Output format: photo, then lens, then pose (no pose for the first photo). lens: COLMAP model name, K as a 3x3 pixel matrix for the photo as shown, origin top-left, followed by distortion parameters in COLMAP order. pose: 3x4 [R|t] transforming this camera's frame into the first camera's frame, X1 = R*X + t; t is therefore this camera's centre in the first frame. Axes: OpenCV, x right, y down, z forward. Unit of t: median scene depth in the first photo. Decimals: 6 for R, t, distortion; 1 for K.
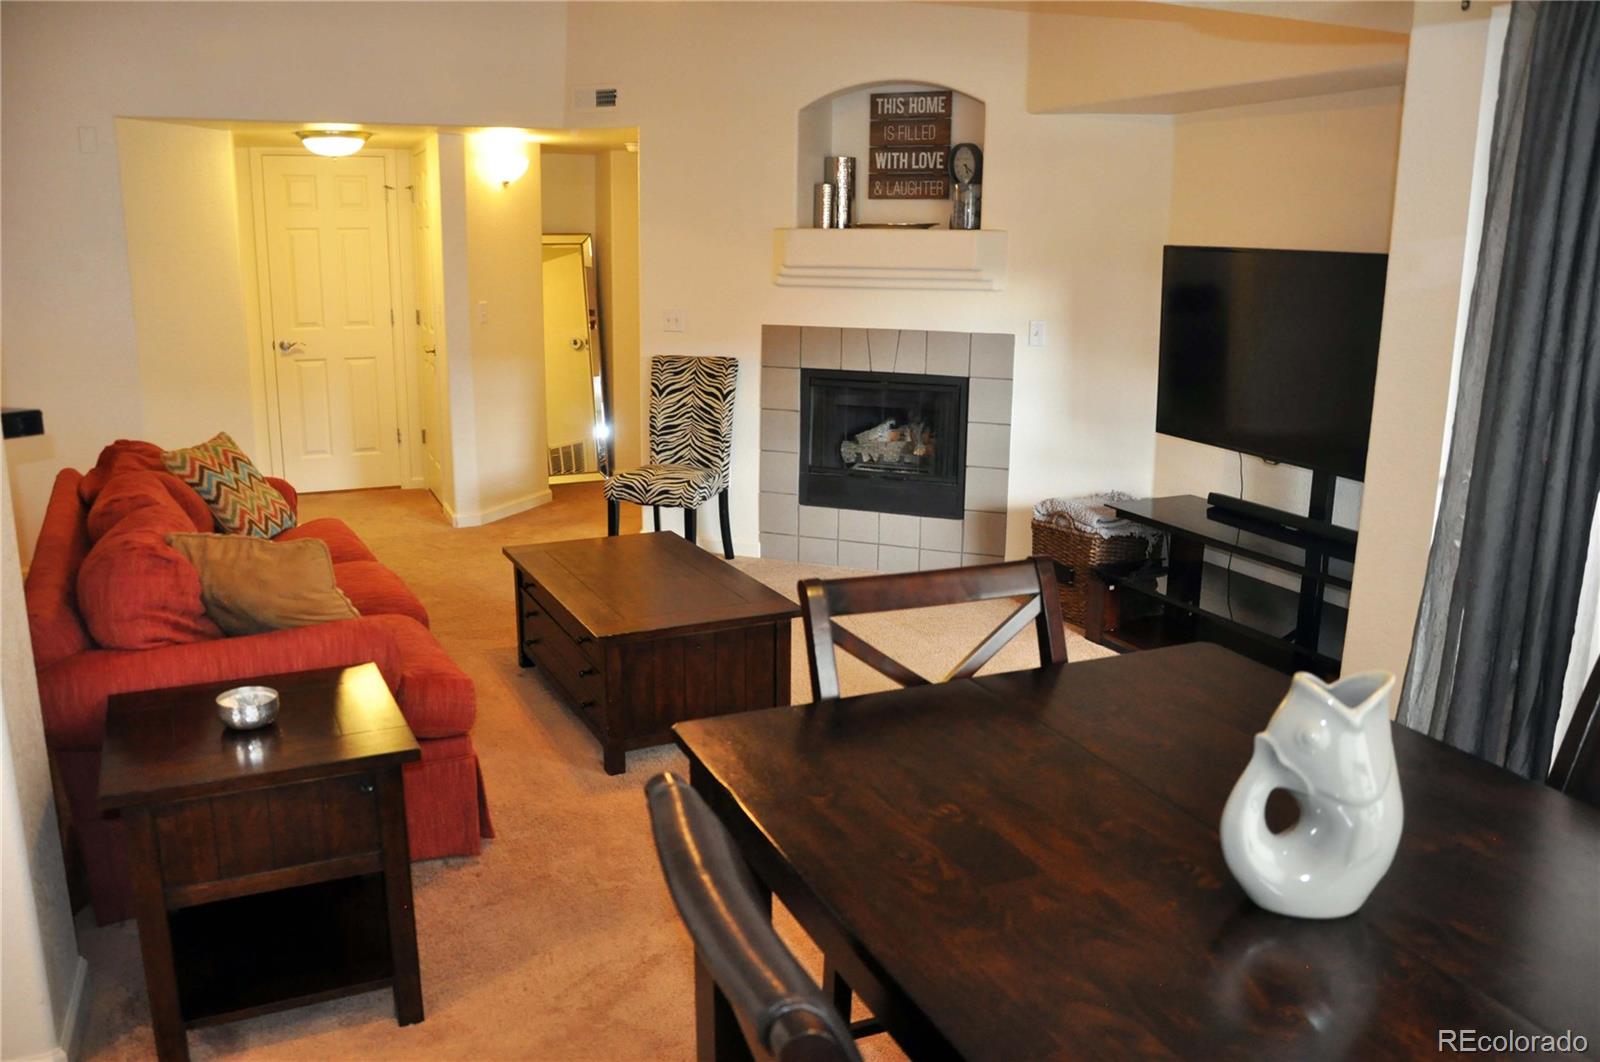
lens RADIAL K [[1235.2, 0, 800.4], [0, 1235.2, 525.2], [0, 0, 1]] dist [-0.095013, 0.035526]
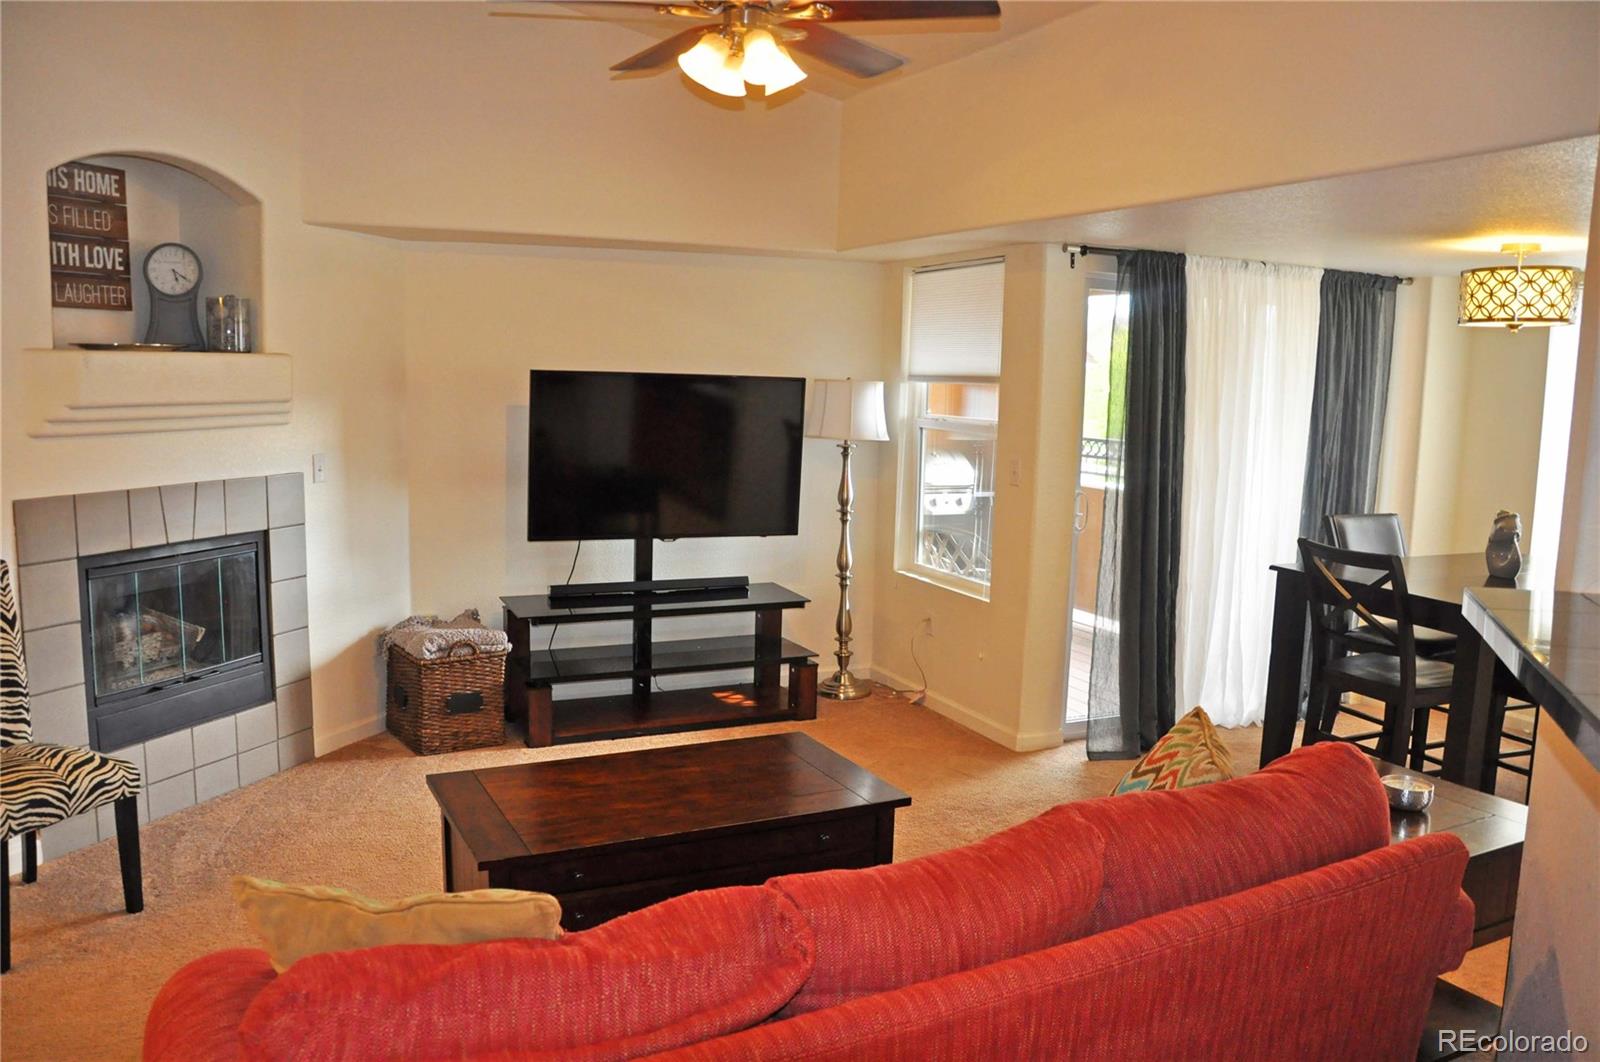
lens RADIAL K [[1235.2, 0, 803.5], [0, 1235.2, 538.1], [0, 0, 1]] dist [-0.095013, 0.035526]
pose [[-0.004110, -0.145090, 0.989410, -0.654711], [0.200159, 0.969276, 0.142969, -0.154603], [-0.979755, 0.198626, 0.025057, 0.610775]]
